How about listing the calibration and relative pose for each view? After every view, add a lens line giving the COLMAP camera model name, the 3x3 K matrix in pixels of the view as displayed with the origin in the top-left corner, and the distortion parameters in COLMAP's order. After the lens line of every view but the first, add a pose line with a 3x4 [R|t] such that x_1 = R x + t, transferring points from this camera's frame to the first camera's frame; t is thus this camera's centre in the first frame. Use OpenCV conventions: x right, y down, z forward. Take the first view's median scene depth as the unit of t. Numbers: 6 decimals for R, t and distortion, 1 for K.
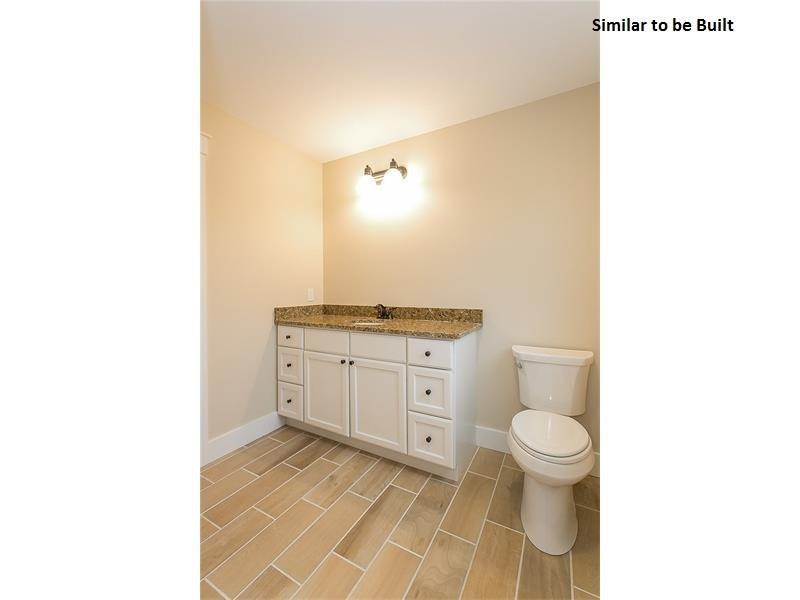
lens RADIAL K [[368.3, 0, 402.7], [0, 368.3, 283.9], [0, 0, 1]] dist [0.003123, 0.000122]
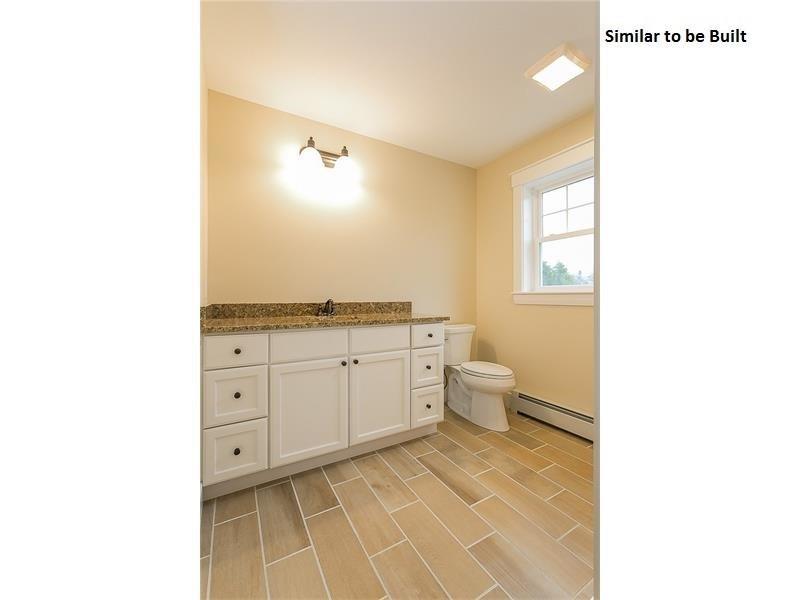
lens RADIAL K [[376.6, 0, 402.8], [0, 376.6, 299.4], [0, 0, 1]] dist [0.001057, 0.000018]
pose [[0.293178, 0.007457, 0.956029, -0.970928], [-0.000260, 0.999970, -0.007720, 0.067390], [-0.956058, 0.002015, 0.293171, 0.607809]]
